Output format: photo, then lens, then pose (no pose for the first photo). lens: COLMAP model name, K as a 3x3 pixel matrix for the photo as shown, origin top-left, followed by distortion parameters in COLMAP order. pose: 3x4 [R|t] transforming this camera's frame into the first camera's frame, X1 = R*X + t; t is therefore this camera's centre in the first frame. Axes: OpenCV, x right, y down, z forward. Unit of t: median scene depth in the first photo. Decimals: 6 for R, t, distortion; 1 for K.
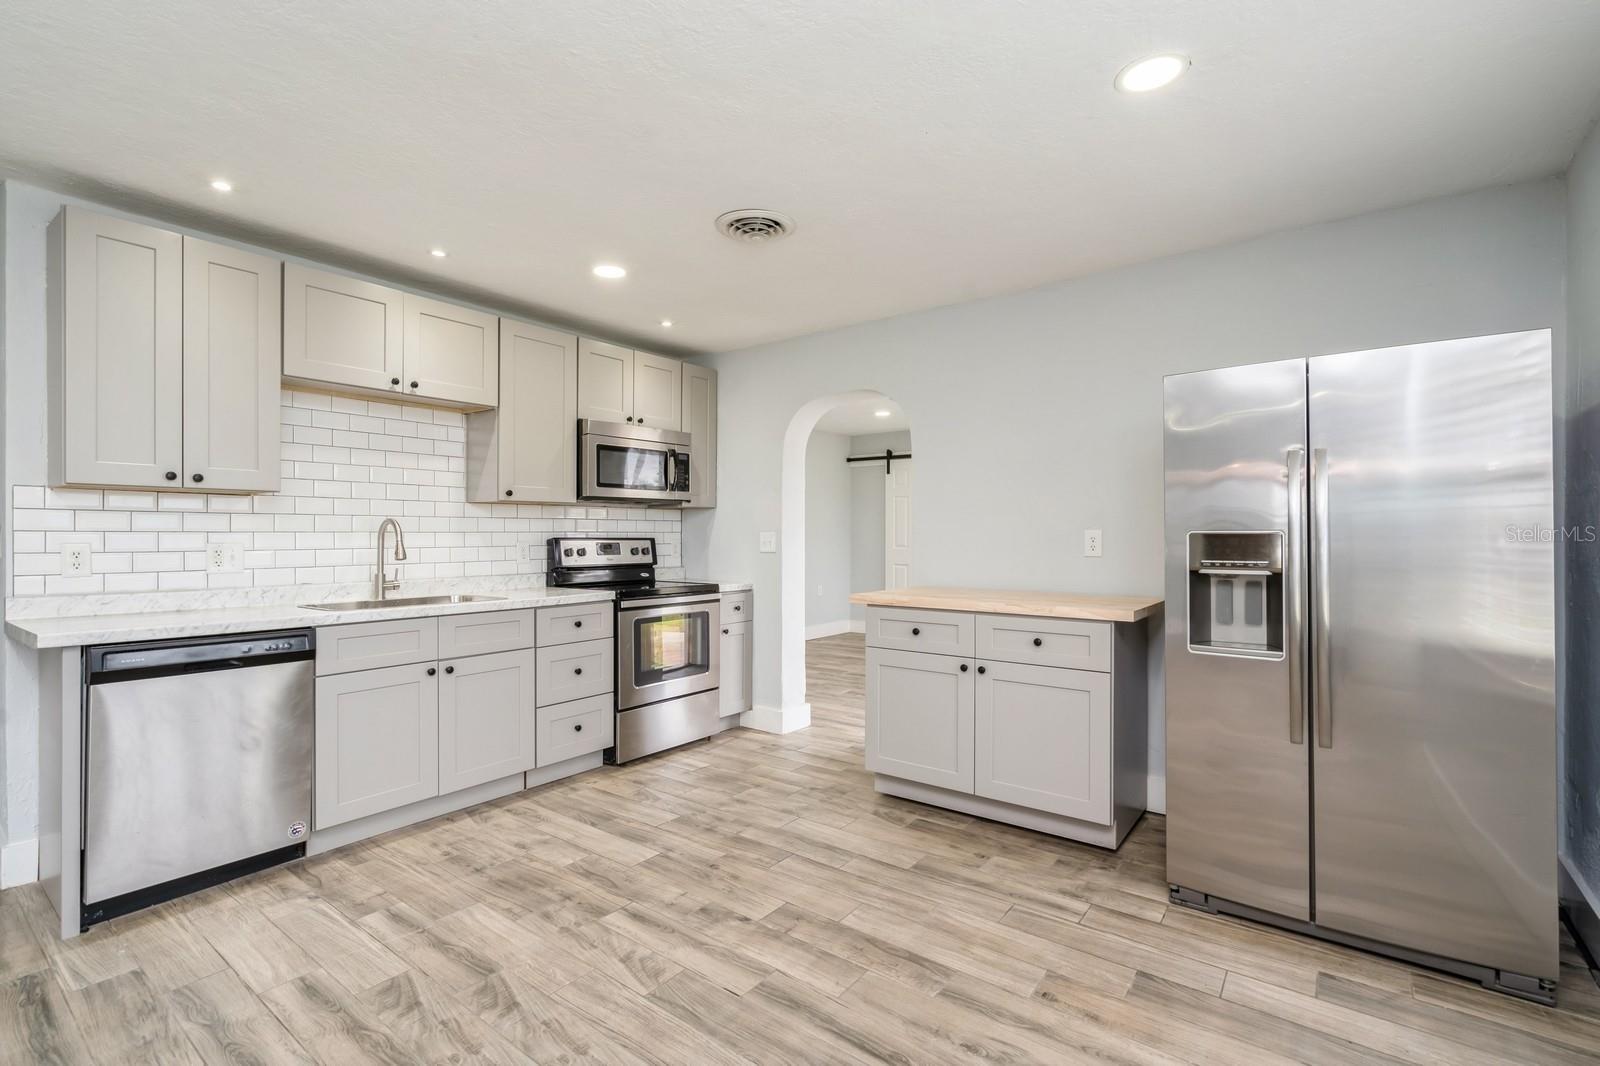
lens RADIAL K [[724.6, 0, 793.4], [0, 724.6, 536.0], [0, 0, 1]] dist [-0.004532, 0.001570]
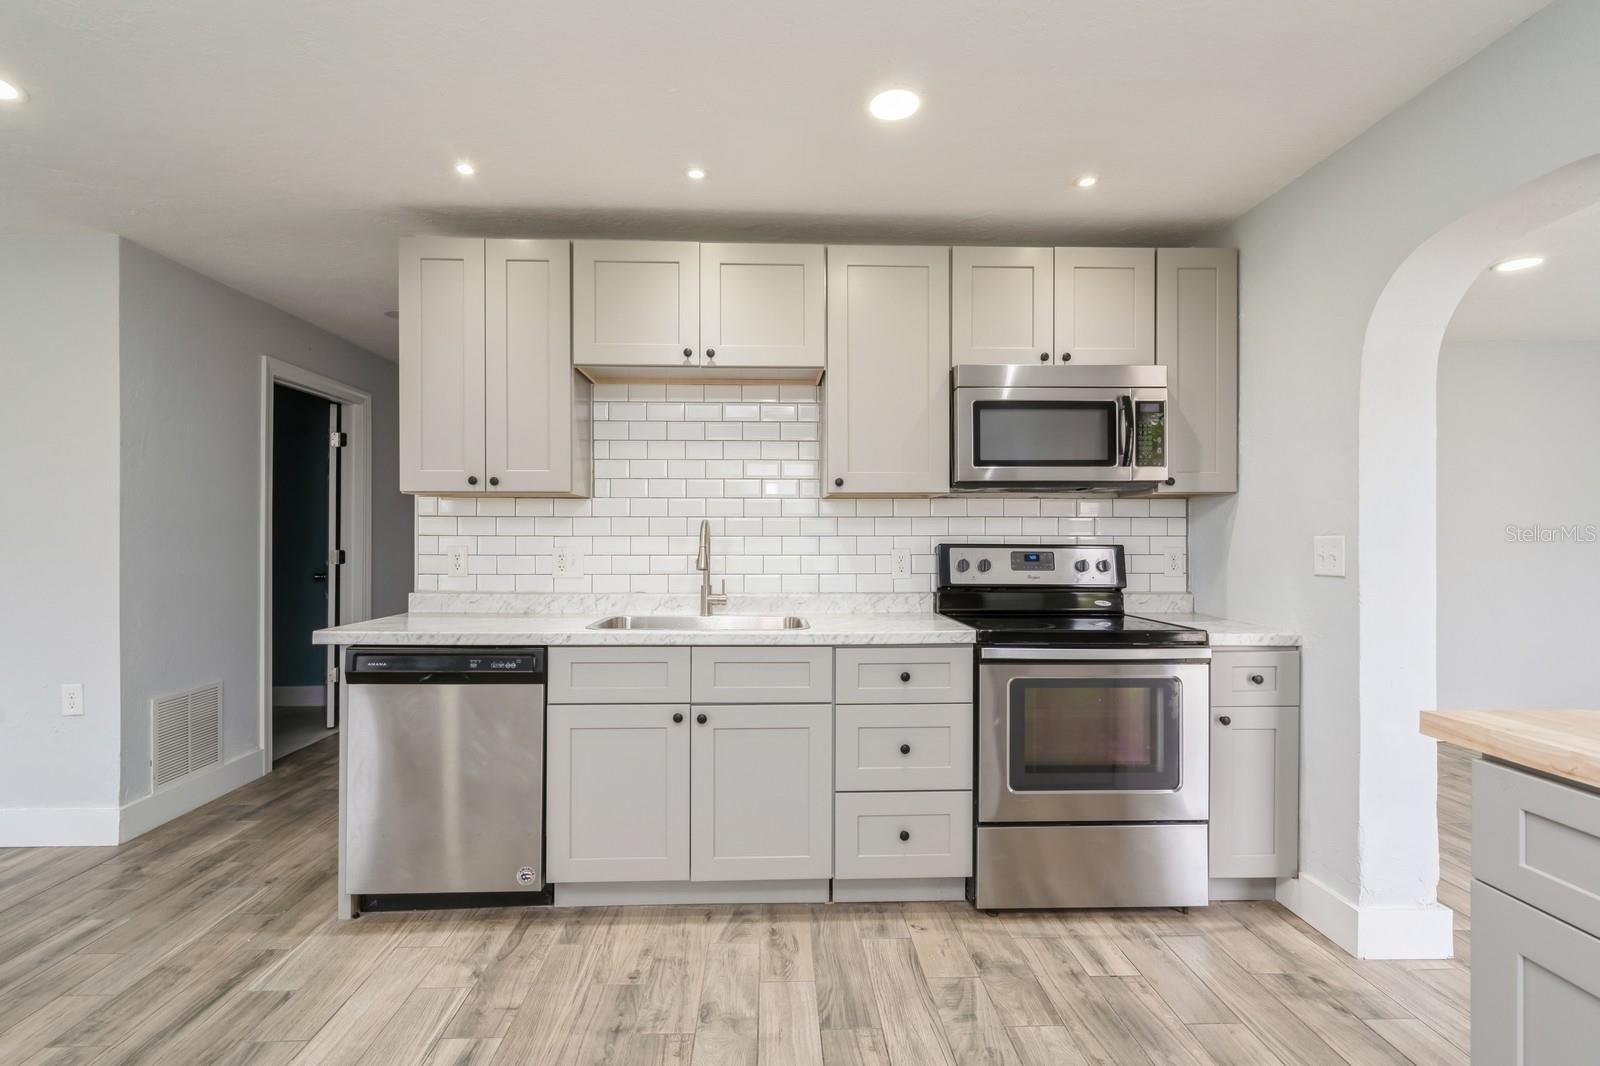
lens RADIAL K [[724.6, 0, 798.5], [0, 724.6, 537.4], [0, 0, 1]] dist [-0.004532, 0.001570]
pose [[0.635841, 0.000186, -0.771820, 0.155487], [-0.002945, 0.999993, -0.002185, -0.002335], [0.771815, 0.003663, 0.635837, 0.540175]]
